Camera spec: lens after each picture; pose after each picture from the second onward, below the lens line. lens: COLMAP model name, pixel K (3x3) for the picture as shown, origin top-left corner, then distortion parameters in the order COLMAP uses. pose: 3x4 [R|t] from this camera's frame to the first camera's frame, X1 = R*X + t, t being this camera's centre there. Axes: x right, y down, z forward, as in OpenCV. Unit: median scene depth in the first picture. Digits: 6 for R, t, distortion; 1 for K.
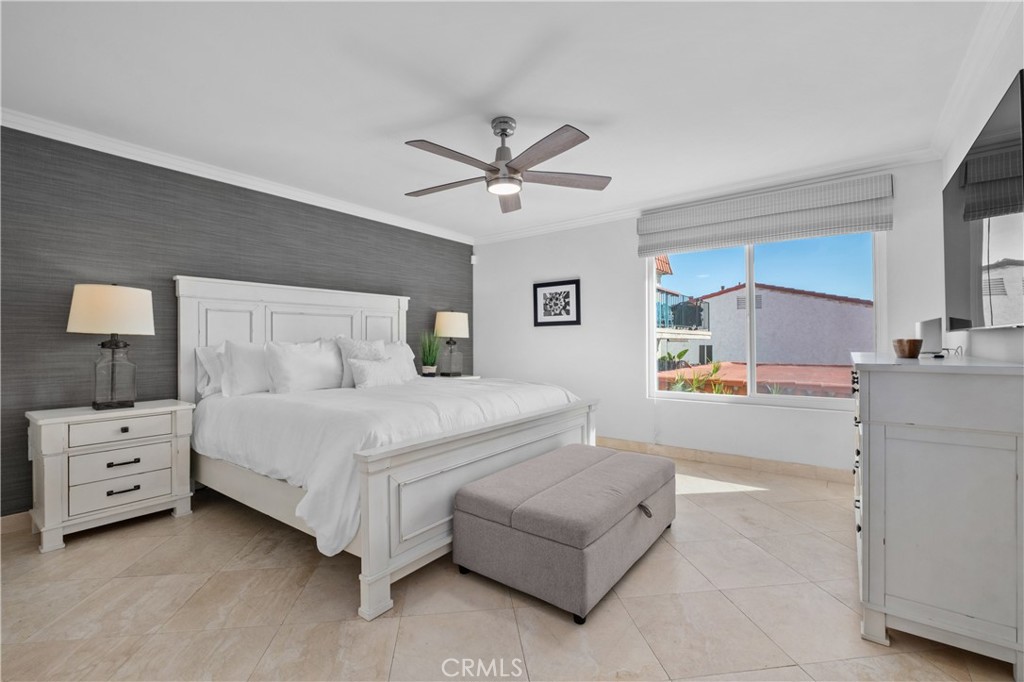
lens RADIAL K [[440.6, 0, 512.9], [0, 440.6, 337.2], [0, 0, 1]] dist [-0.000287, -0.000263]
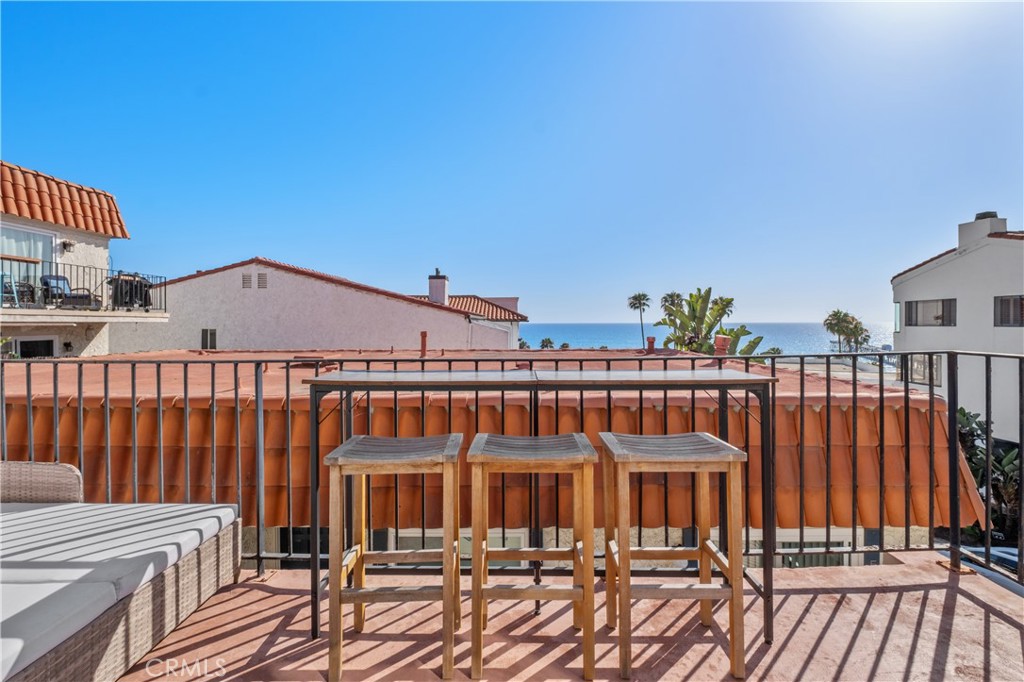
lens RADIAL K [[445.8, 0, 514.7], [0, 445.8, 323.0], [0, 0, 1]] dist [-0.001844, -0.000143]
pose [[0.798540, 0.000345, 0.601941, 0.340383], [-0.005563, 0.999961, 0.006806, -0.002467], [-0.601916, -0.008783, 0.798511, -0.034486]]
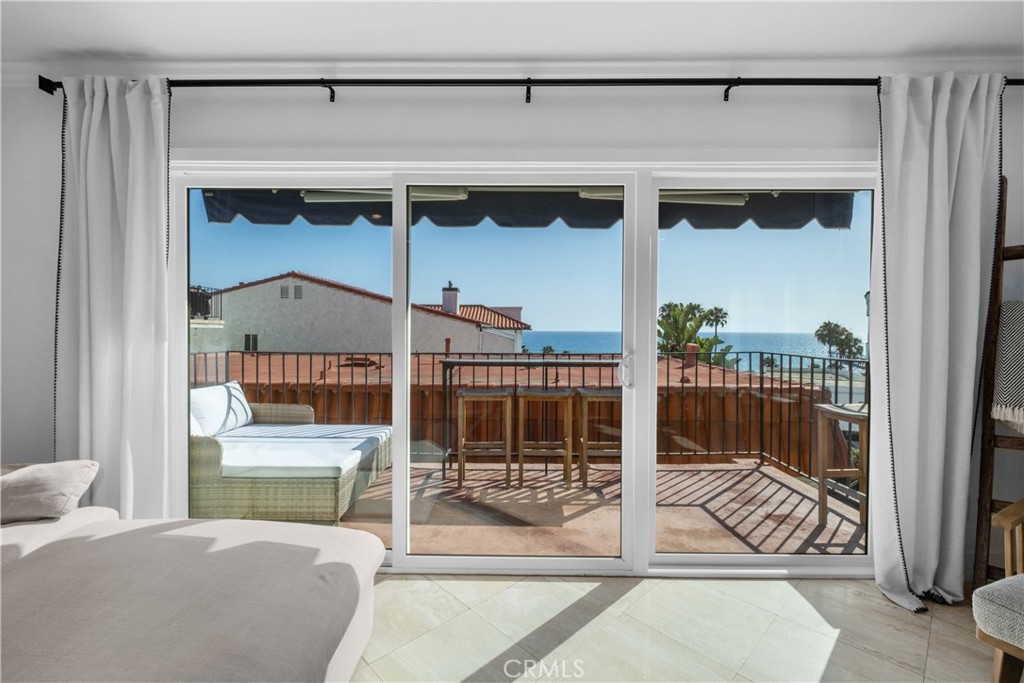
lens RADIAL K [[440.6, 0, 512.9], [0, 440.6, 337.7], [0, 0, 1]] dist [-0.000287, -0.000263]
pose [[0.802976, -0.001830, 0.596009, 0.280690], [-0.014972, 0.999618, 0.023239, -0.004870], [-0.595824, -0.027584, 0.802641, -0.100188]]
